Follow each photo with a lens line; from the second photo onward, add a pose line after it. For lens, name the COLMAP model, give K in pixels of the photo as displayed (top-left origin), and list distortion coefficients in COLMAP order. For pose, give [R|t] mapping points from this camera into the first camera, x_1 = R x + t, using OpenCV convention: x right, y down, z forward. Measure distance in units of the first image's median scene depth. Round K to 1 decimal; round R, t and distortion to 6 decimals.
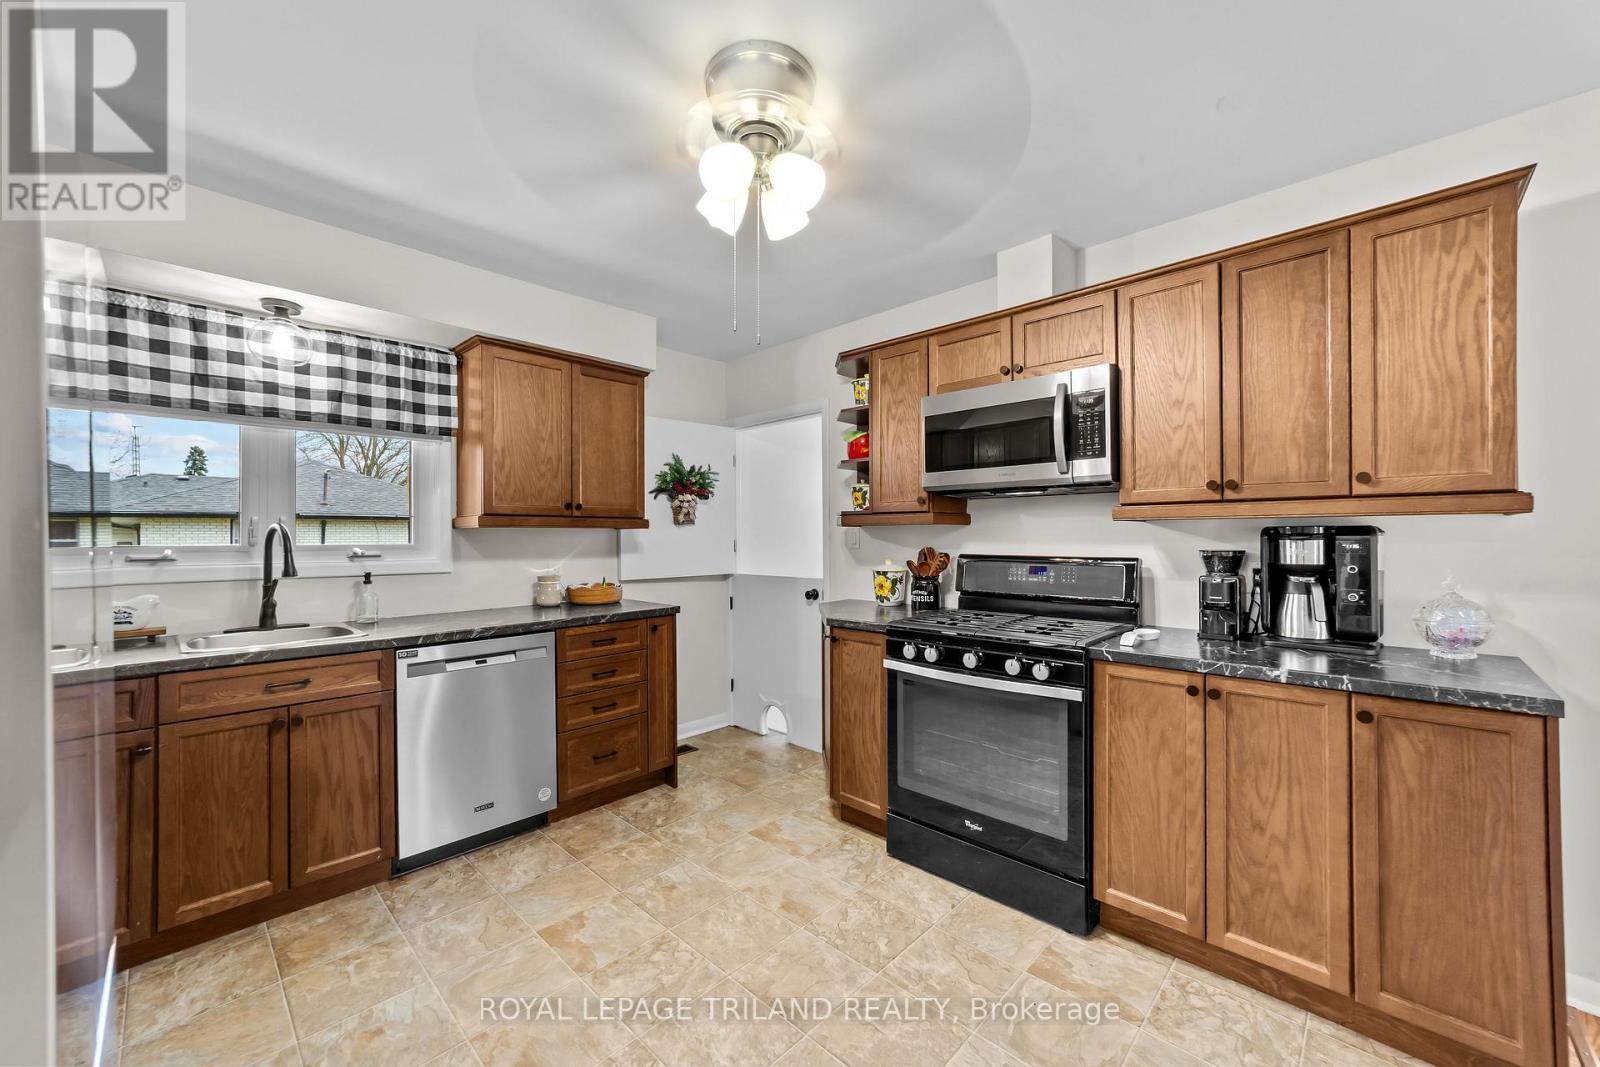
lens RADIAL K [[621.2, 0, 782.6], [0, 621.2, 533.3], [0, 0, 1]] dist [-0.013306, 0.005603]
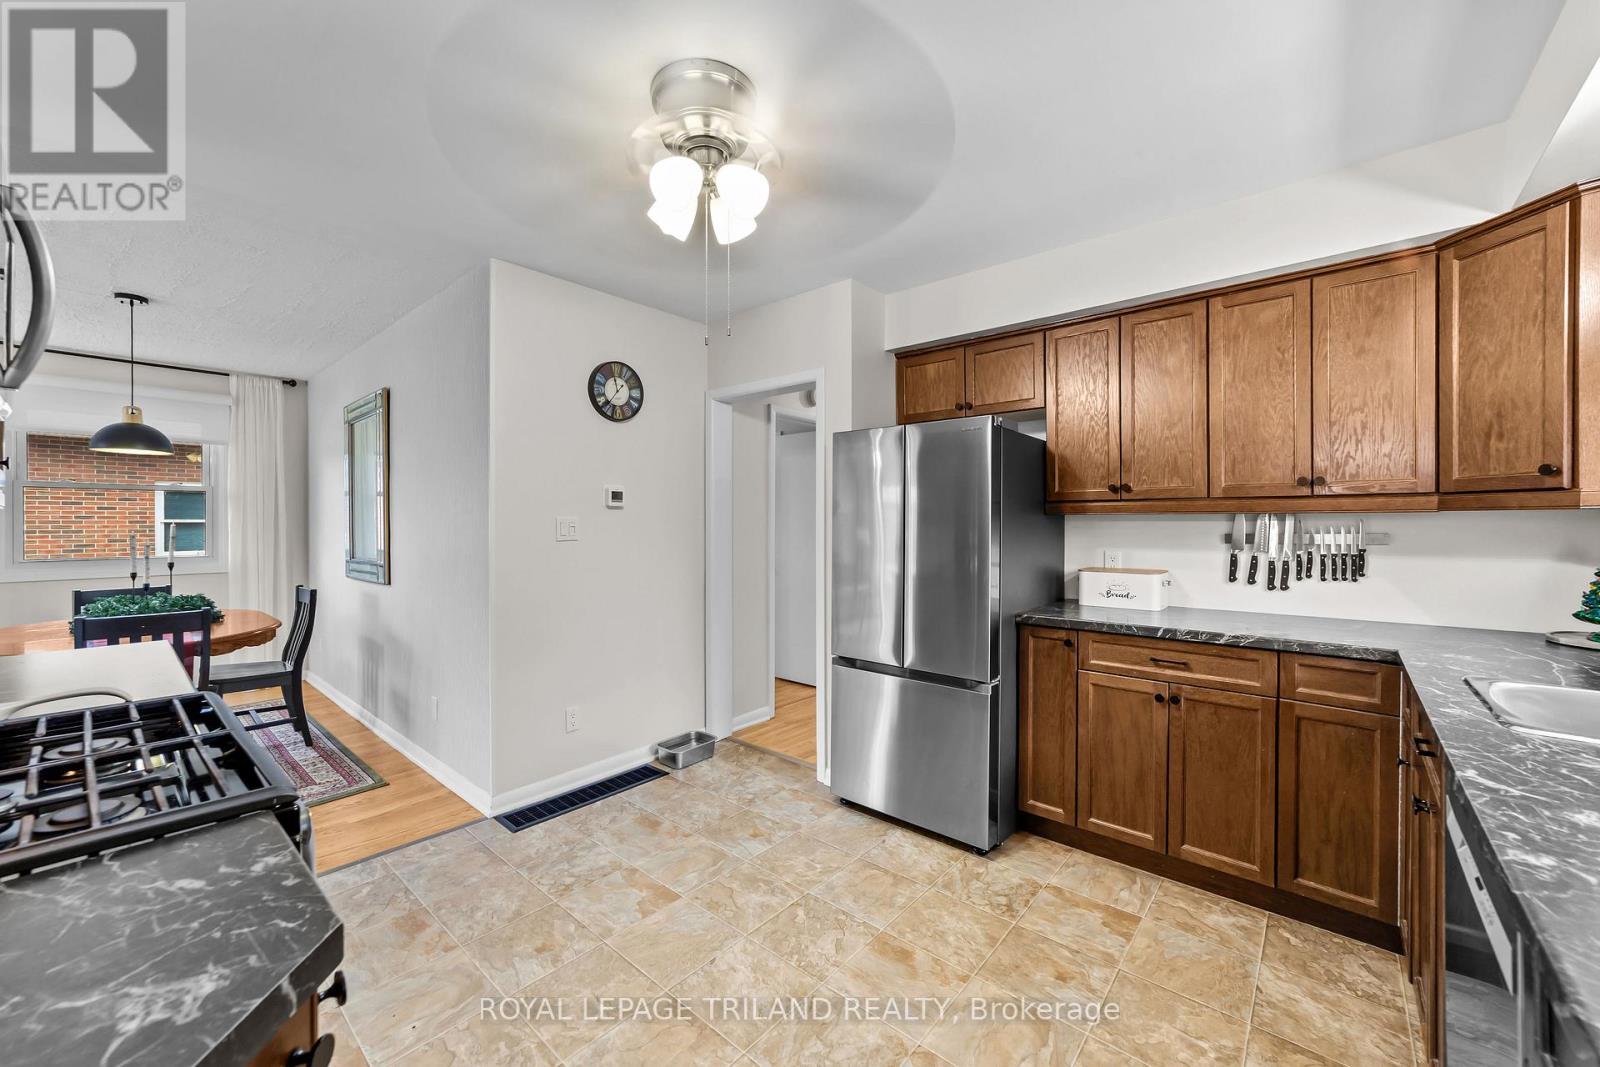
lens RADIAL K [[621.2, 0, 791.4], [0, 621.2, 535.1], [0, 0, 1]] dist [-0.013306, 0.005603]
pose [[-0.997679, 0.007711, -0.067658, -0.067785], [0.006554, 0.999829, 0.017318, -0.000138], [0.067780, 0.016835, -0.997558, 1.256761]]
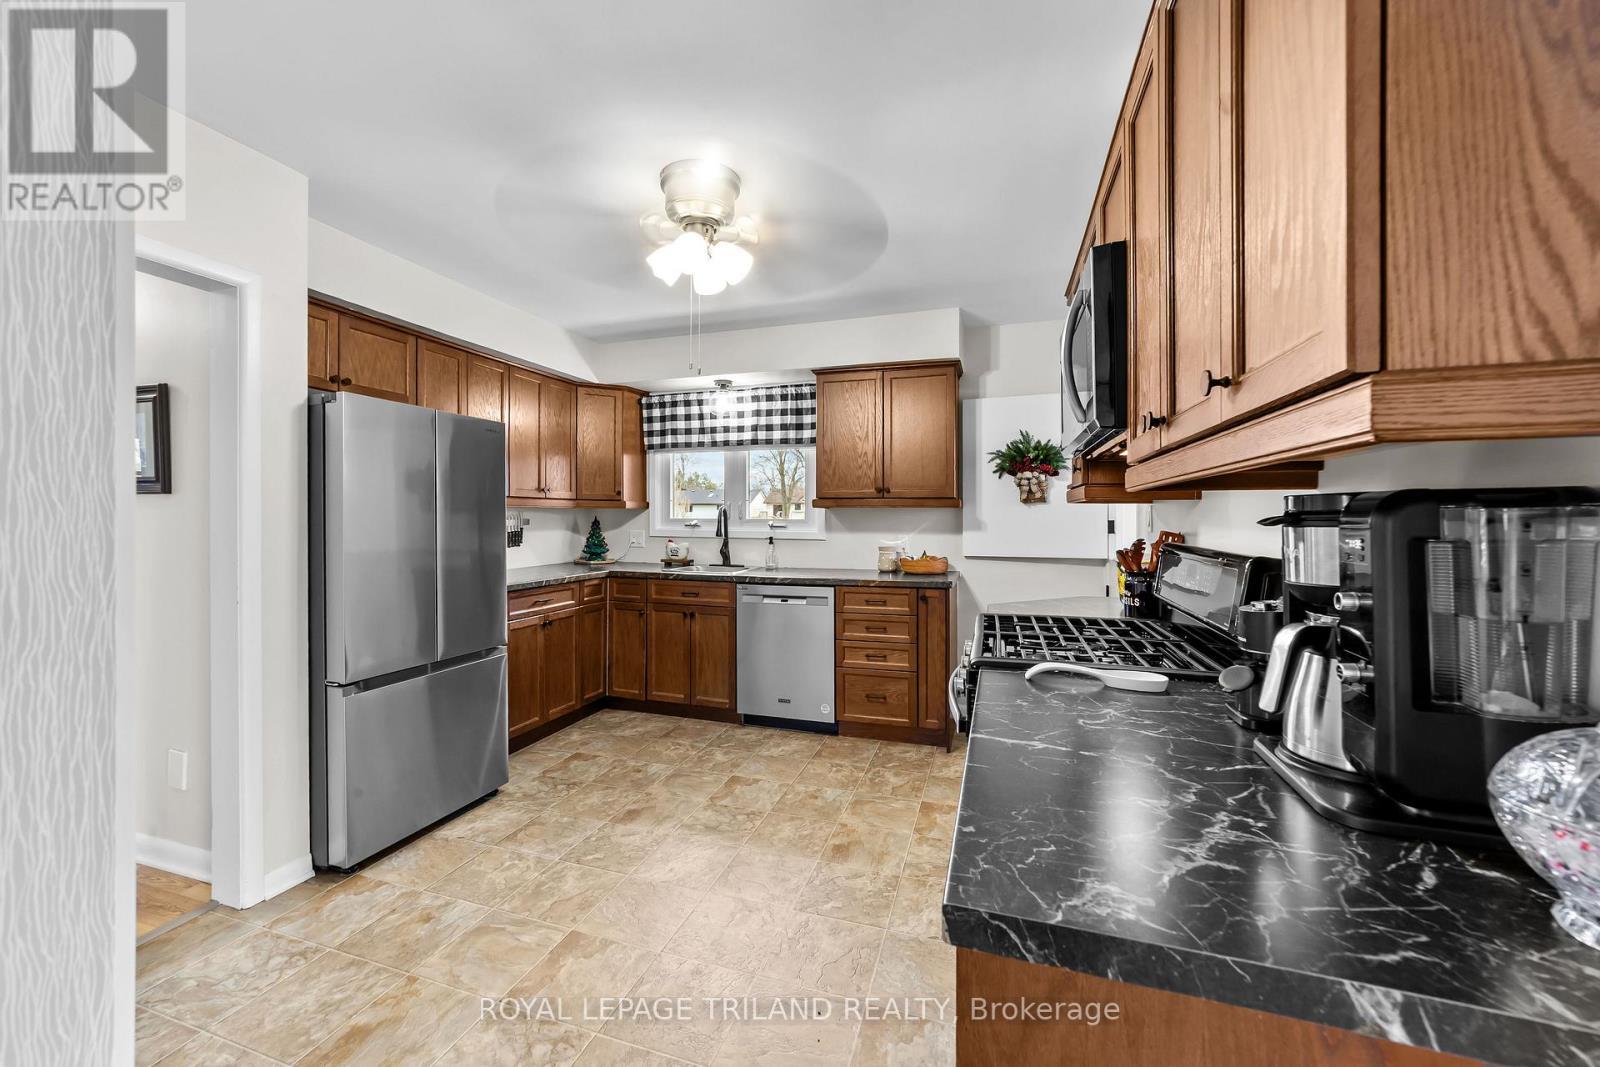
lens RADIAL K [[621.2, 0, 785.8], [0, 621.2, 517.8], [0, 0, 1]] dist [-0.013306, 0.005603]
pose [[0.437503, 0.009559, -0.899166, 0.783246], [0.000160, 0.999943, 0.010708, -0.001830], [0.899217, -0.004828, 0.437476, 0.349465]]
